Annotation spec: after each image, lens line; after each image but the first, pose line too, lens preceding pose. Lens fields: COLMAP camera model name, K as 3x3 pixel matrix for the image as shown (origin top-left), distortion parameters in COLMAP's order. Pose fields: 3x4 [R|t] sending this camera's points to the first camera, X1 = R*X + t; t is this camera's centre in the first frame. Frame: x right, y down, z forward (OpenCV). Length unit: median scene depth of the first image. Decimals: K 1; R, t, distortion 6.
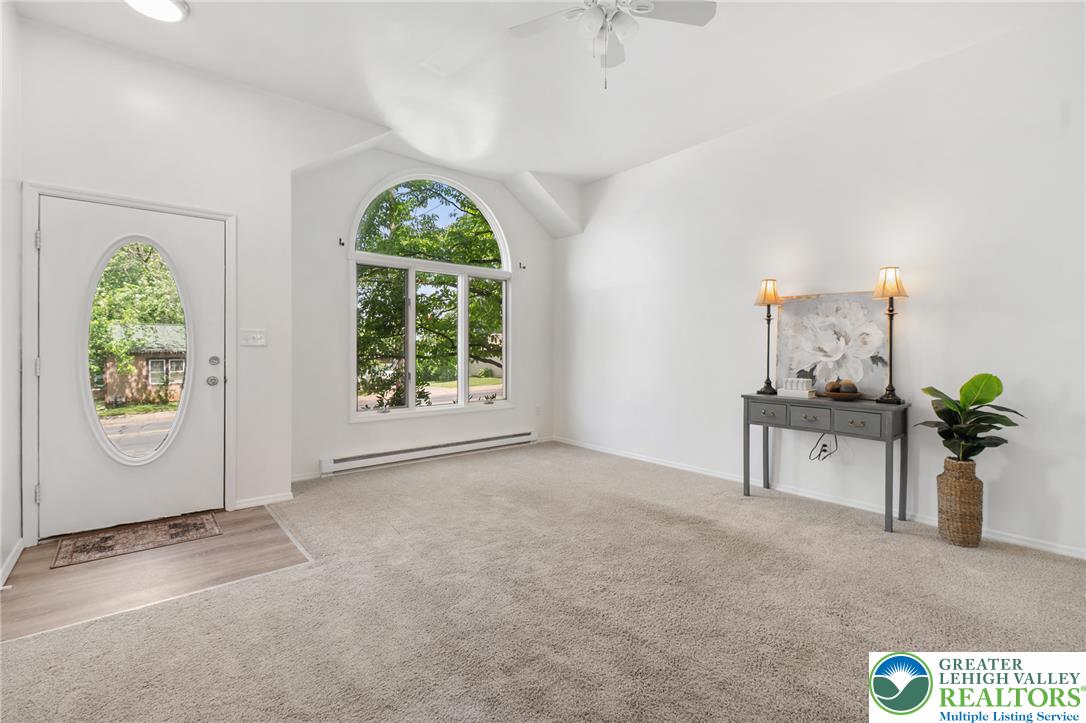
lens RADIAL K [[486.9, 0, 547.3], [0, 486.9, 346.6], [0, 0, 1]] dist [0.000265, -0.000062]
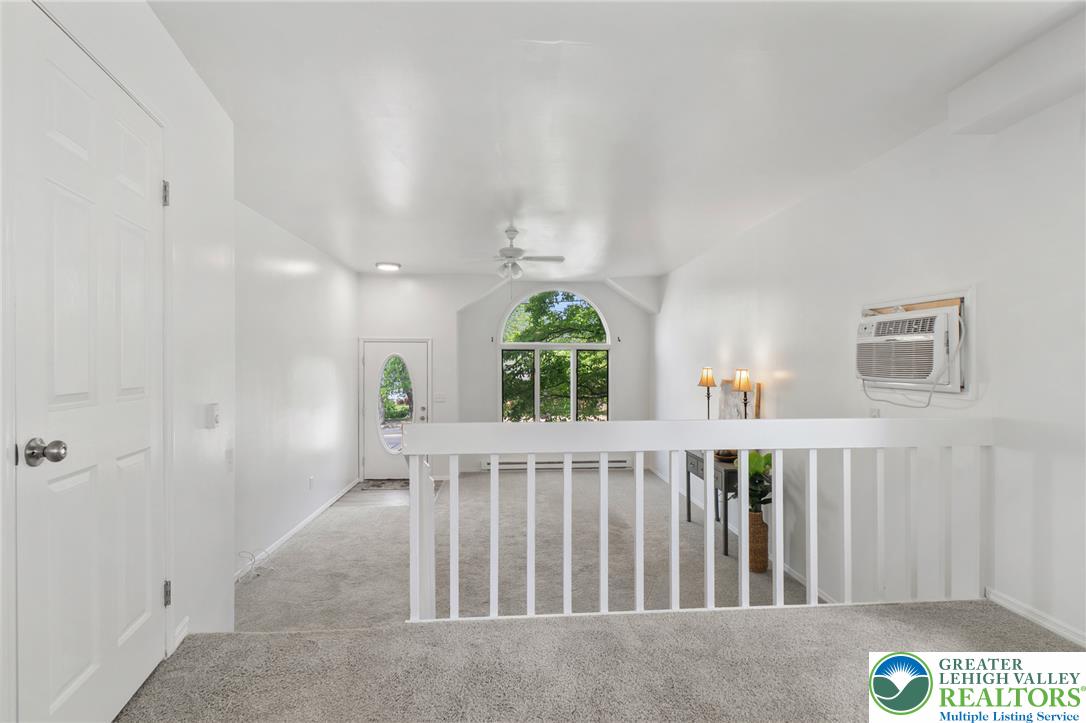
lens RADIAL K [[487.0, 0, 543.5], [0, 487.0, 367.6], [0, 0, 1]] dist [-0.000377, -0.000073]
pose [[0.818475, 0.004390, -0.574526, 0.918975], [0.001506, 0.999951, 0.009785, -0.162651], [0.574541, -0.008874, 0.818428, -0.414540]]
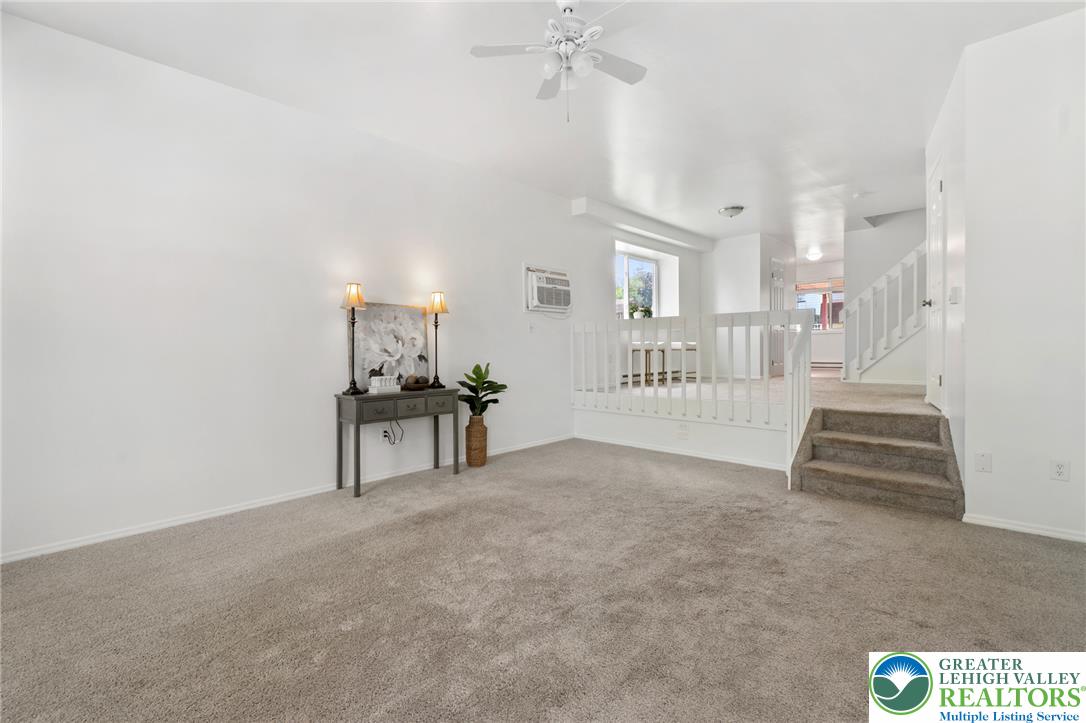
lens RADIAL K [[486.9, 0, 547.3], [0, 486.9, 346.6], [0, 0, 1]] dist [0.000265, -0.000062]
pose [[-0.111979, 0.001715, 0.993709, -0.669138], [0.003199, 0.999994, -0.001365, -0.000990], [-0.993705, 0.003026, -0.111984, 0.760549]]
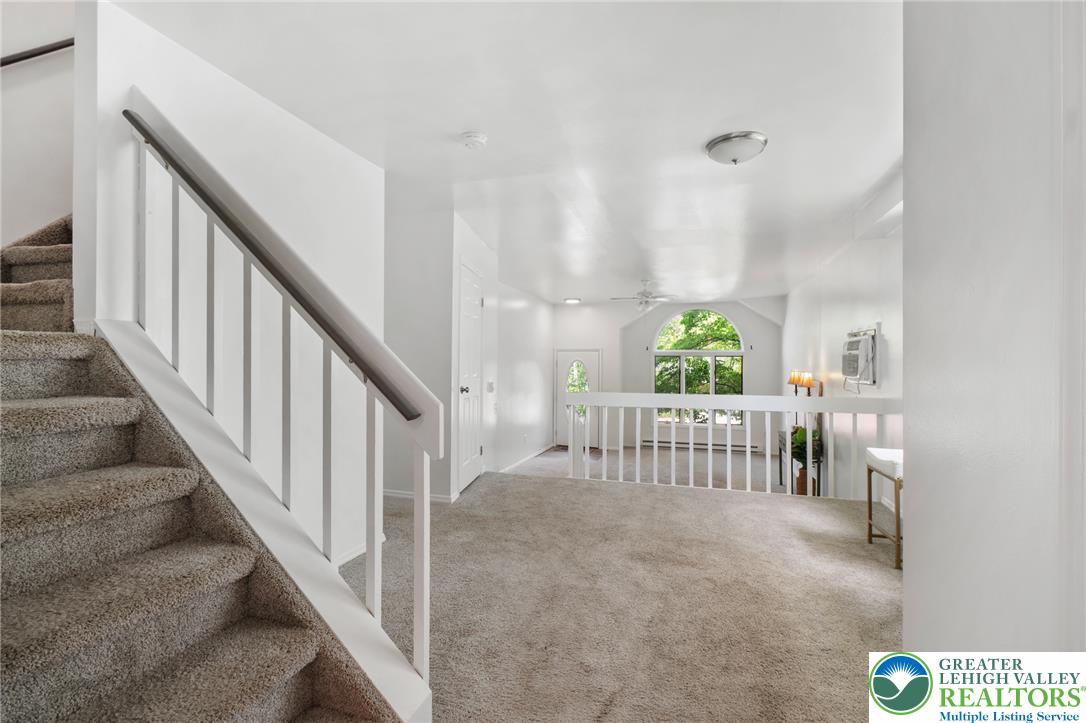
lens RADIAL K [[487.0, 0, 543.5], [0, 487.0, 367.6], [0, 0, 1]] dist [-0.000377, -0.000073]
pose [[0.534547, 0.006612, -0.845113, 1.577514], [-0.004631, 0.999977, 0.004895, -0.162955], [0.845126, 0.001297, 0.534566, -0.822475]]
